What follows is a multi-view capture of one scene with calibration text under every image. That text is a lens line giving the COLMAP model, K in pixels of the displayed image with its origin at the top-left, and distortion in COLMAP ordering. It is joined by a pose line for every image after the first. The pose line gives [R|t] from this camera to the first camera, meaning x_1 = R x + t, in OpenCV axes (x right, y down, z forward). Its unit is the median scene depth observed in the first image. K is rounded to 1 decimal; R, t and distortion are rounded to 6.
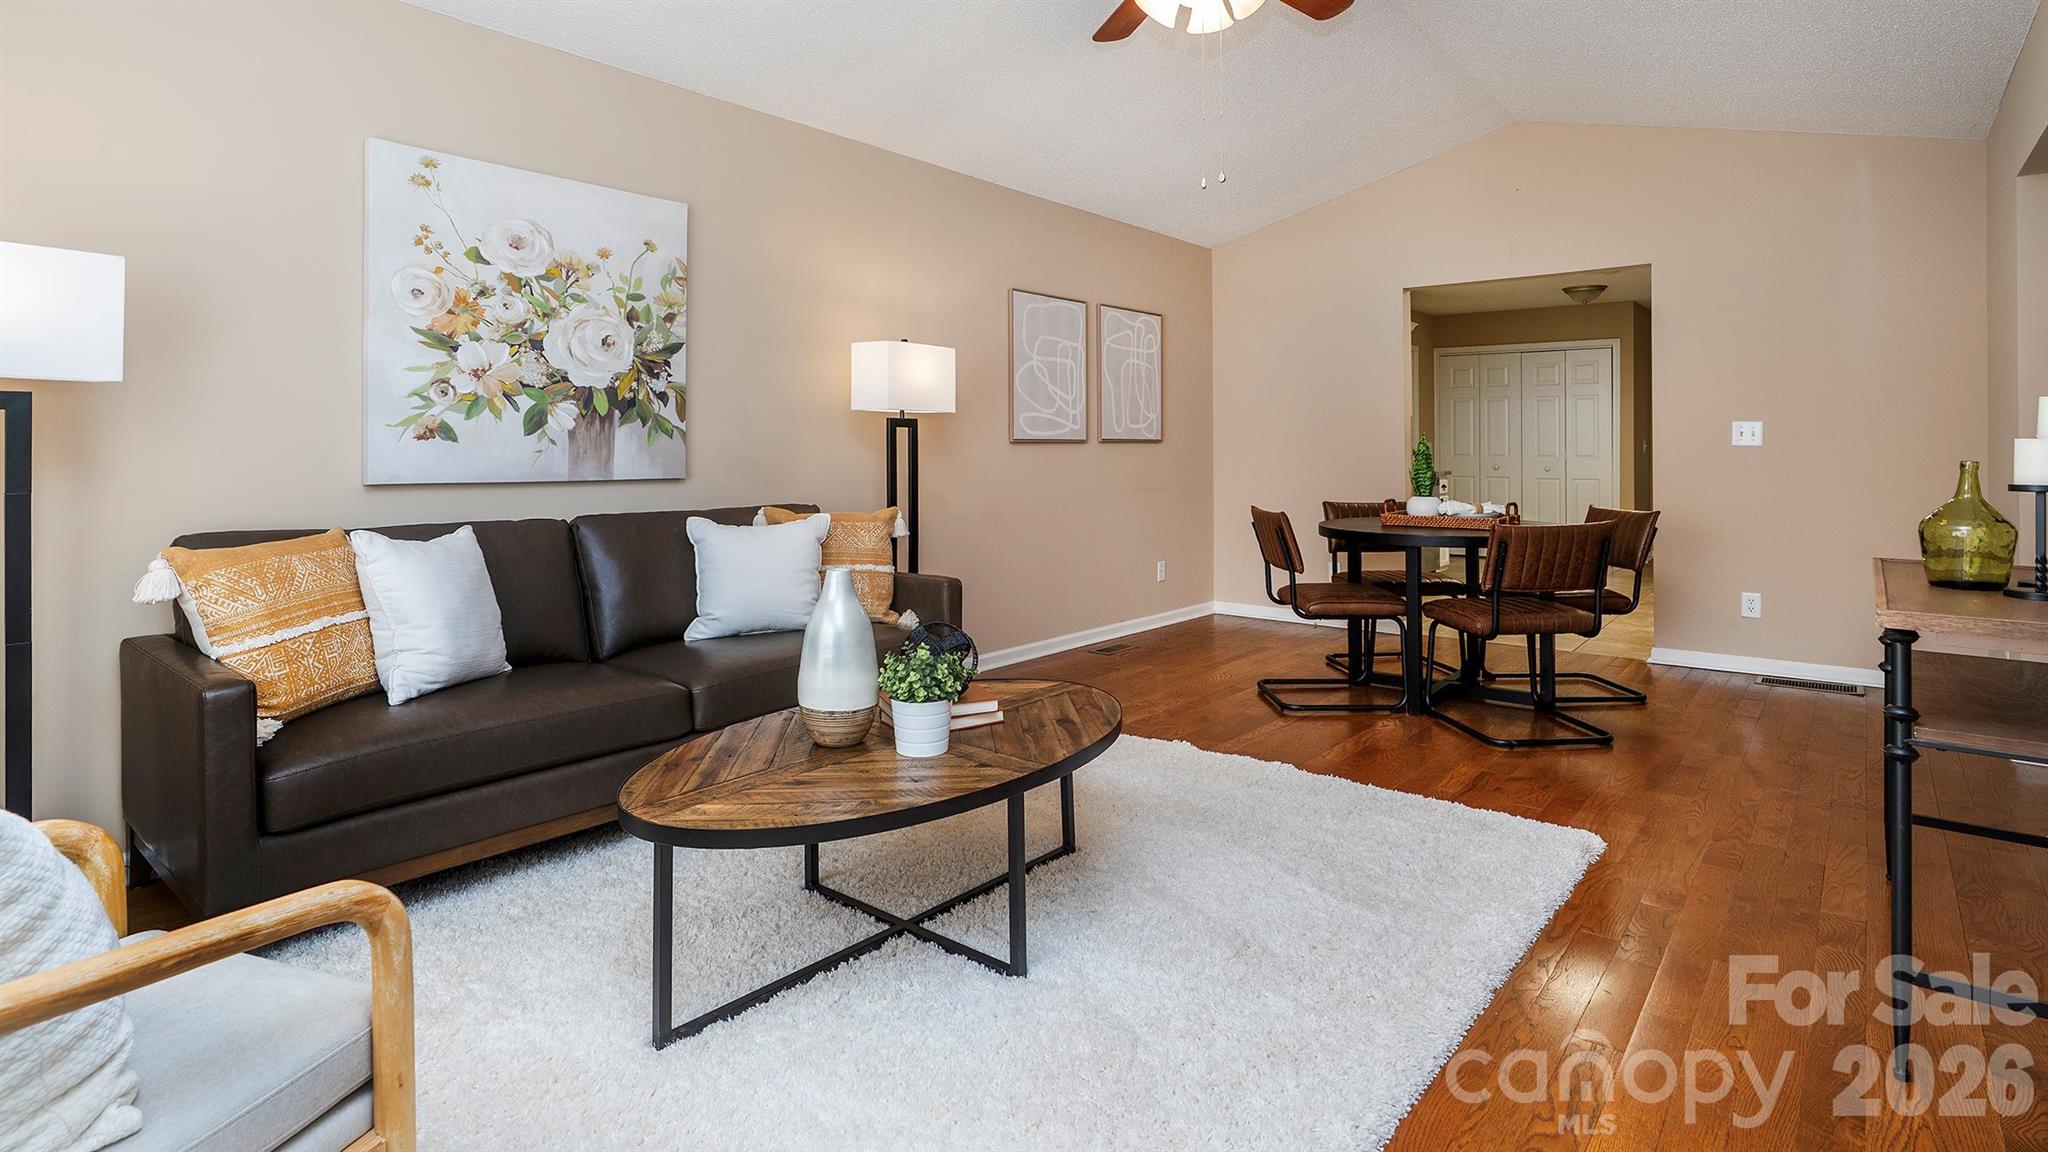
lens RADIAL K [[980.0, 0, 1063.0], [0, 980.0, 445.6], [0, 0, 1]] dist [-0.008243, 0.002252]
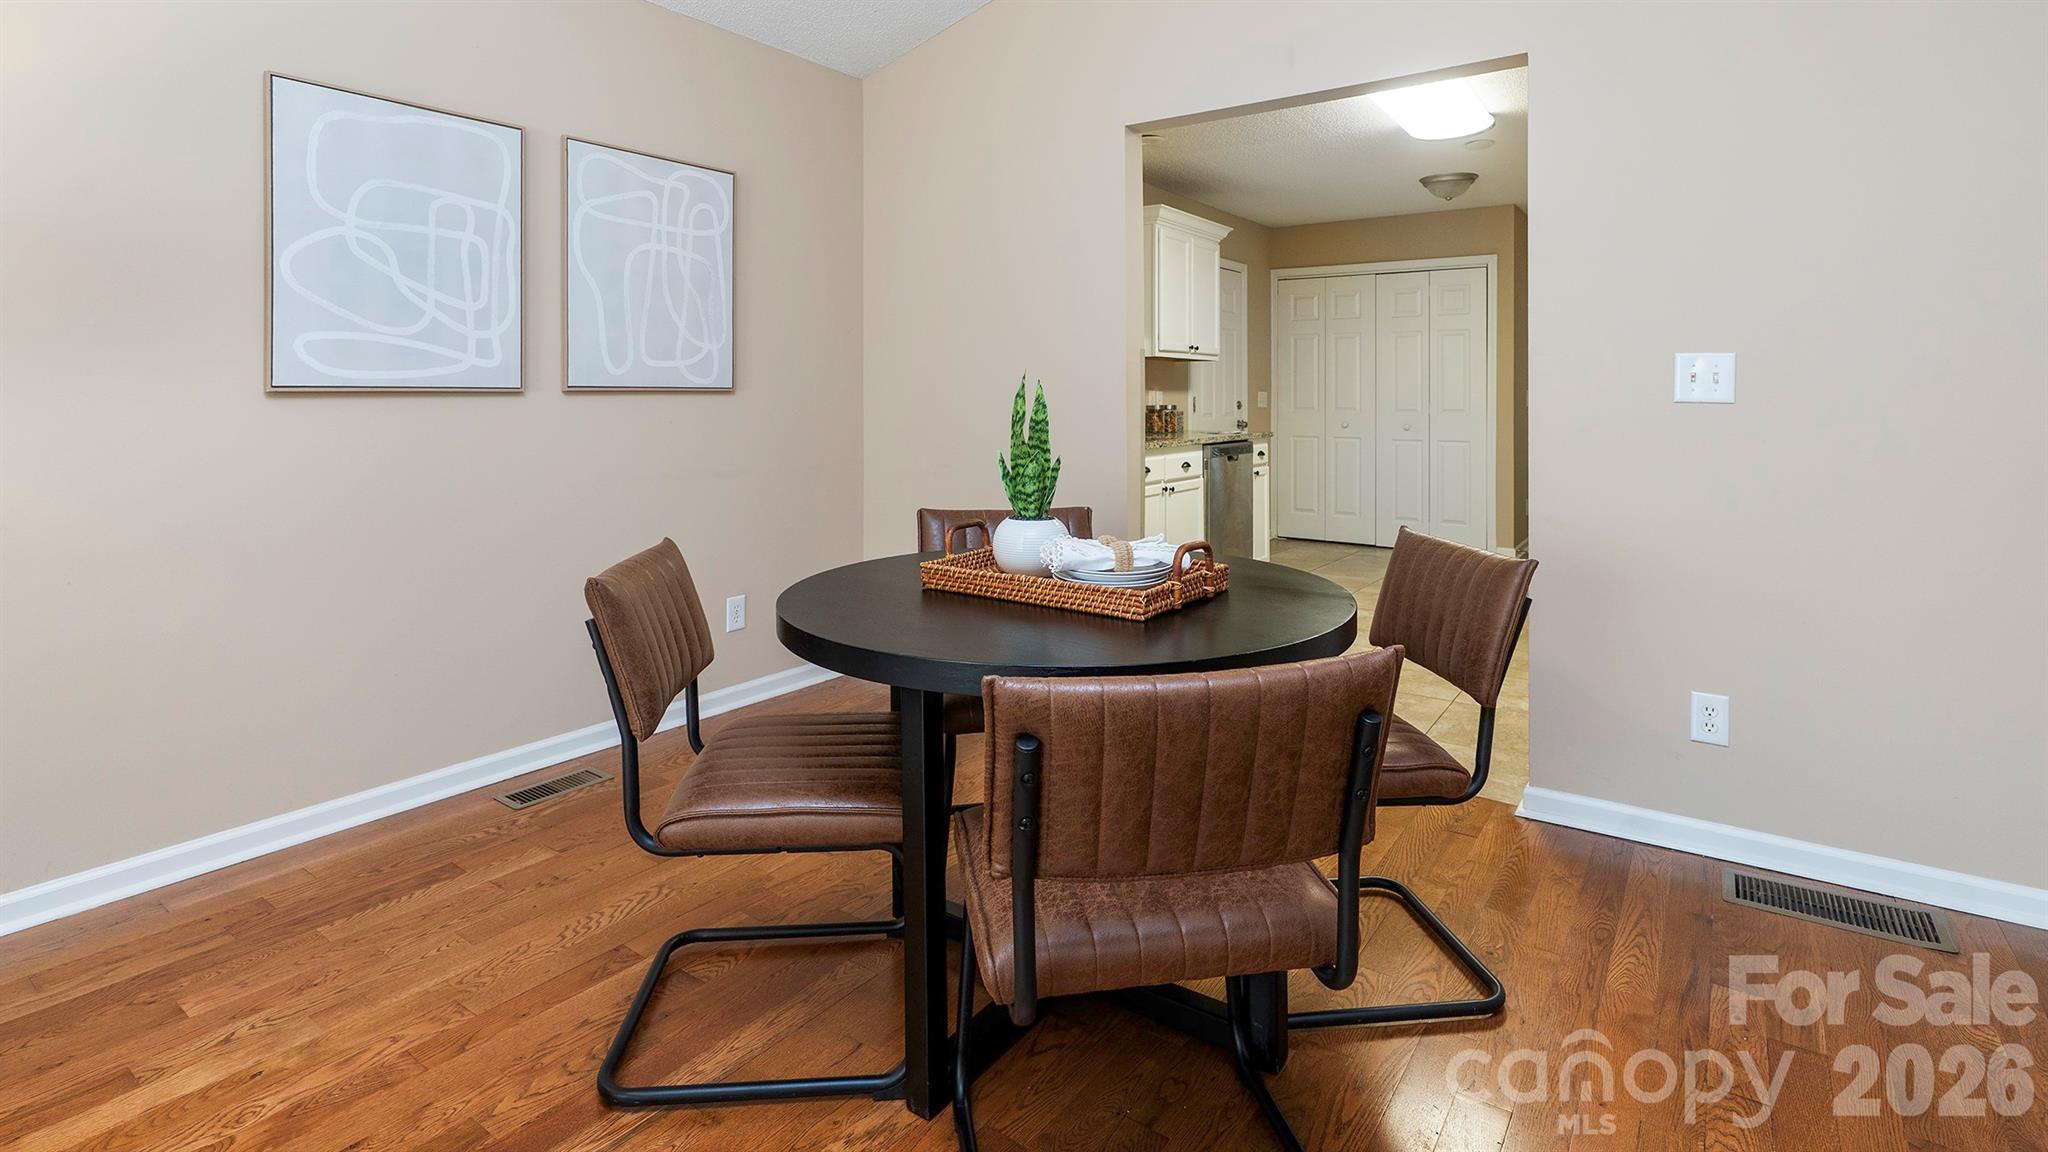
lens RADIAL K [[980.0, 0, 1095.6], [0, 980.0, 403.6], [0, 0, 1]] dist [-0.008243, 0.002252]
pose [[0.993507, -0.000098, 0.113774, 0.277042], [-0.000979, 0.999955, 0.009411, -0.002610], [-0.113770, -0.009461, 0.993462, 0.447060]]
